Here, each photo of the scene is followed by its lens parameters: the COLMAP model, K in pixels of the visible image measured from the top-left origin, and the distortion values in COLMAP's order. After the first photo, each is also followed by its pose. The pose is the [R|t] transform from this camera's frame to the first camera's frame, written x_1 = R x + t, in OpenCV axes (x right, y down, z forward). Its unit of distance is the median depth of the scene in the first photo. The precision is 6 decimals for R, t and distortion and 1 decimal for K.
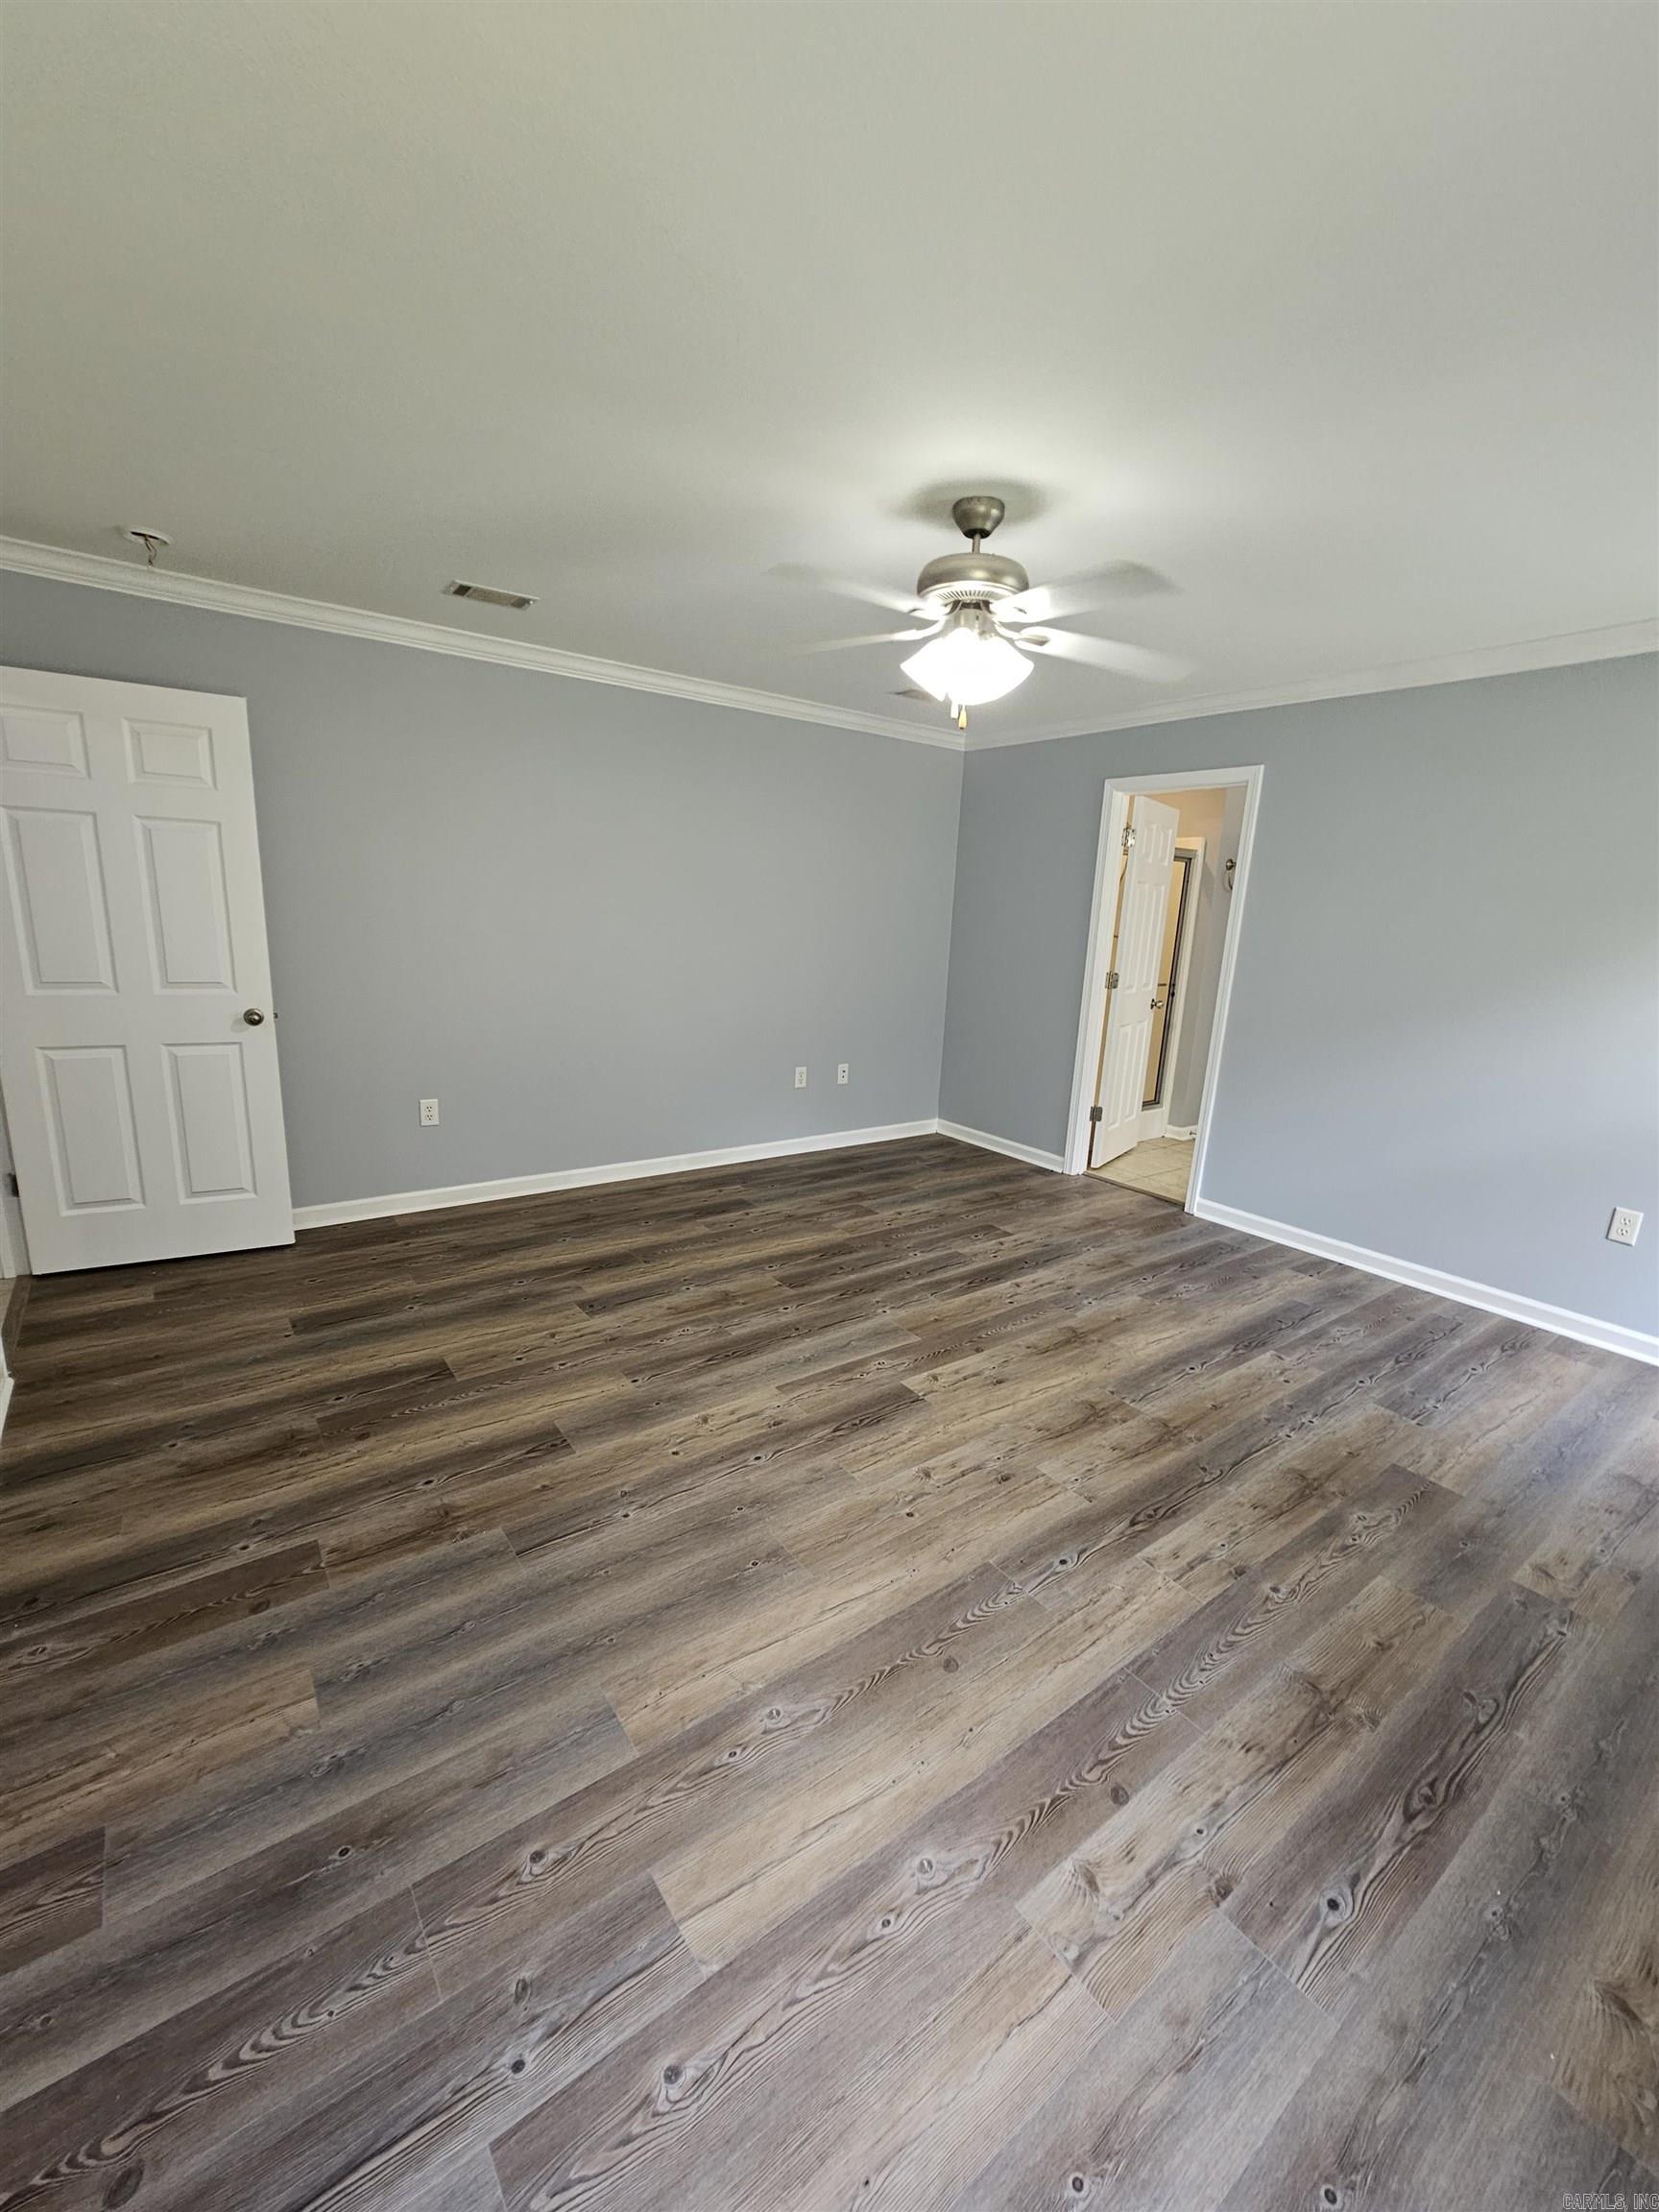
lens RADIAL K [[905.0, 0, 836.1], [0, 905.0, 1085.1], [0, 0, 1]] dist [-0.005515, 0.001517]
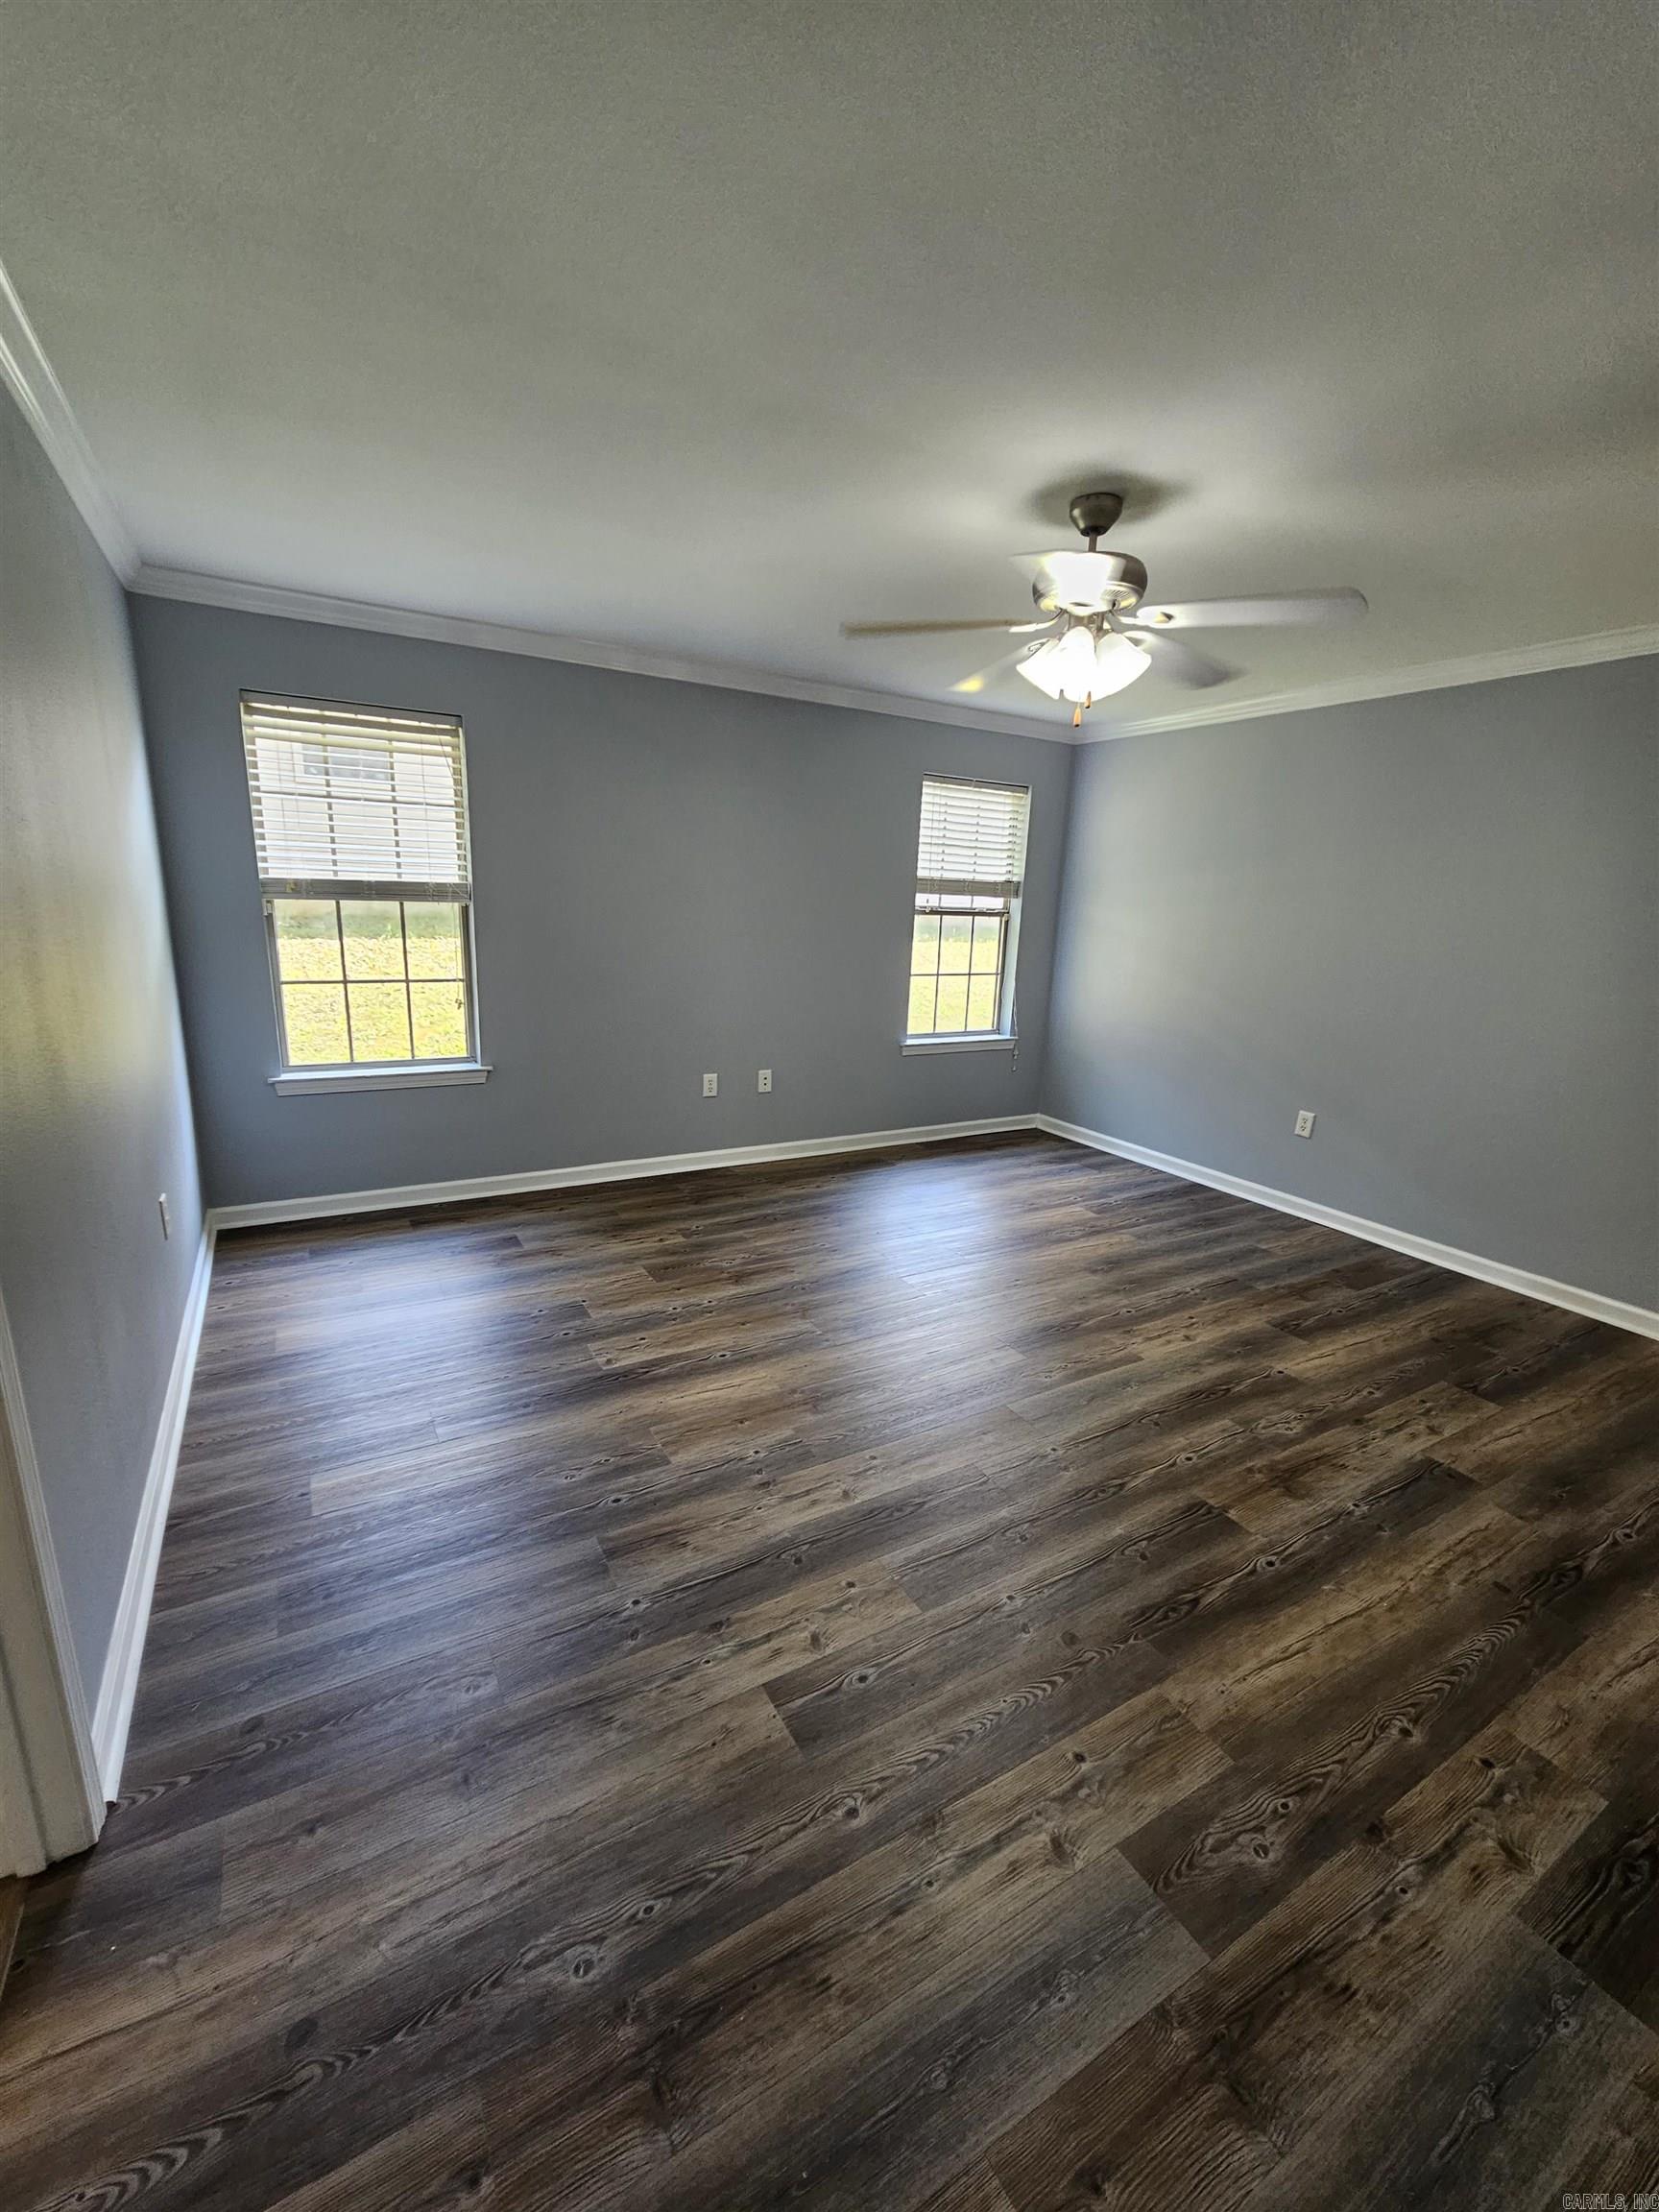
lens RADIAL K [[905.0, 0, 830.9], [0, 905.0, 1121.6], [0, 0, 1]] dist [-0.005515, 0.001517]
pose [[-0.990141, -0.108528, 0.088561, 0.228378], [-0.060102, 0.900234, 0.431238, -0.348929], [-0.126527, 0.421664, -0.897881, 1.812119]]
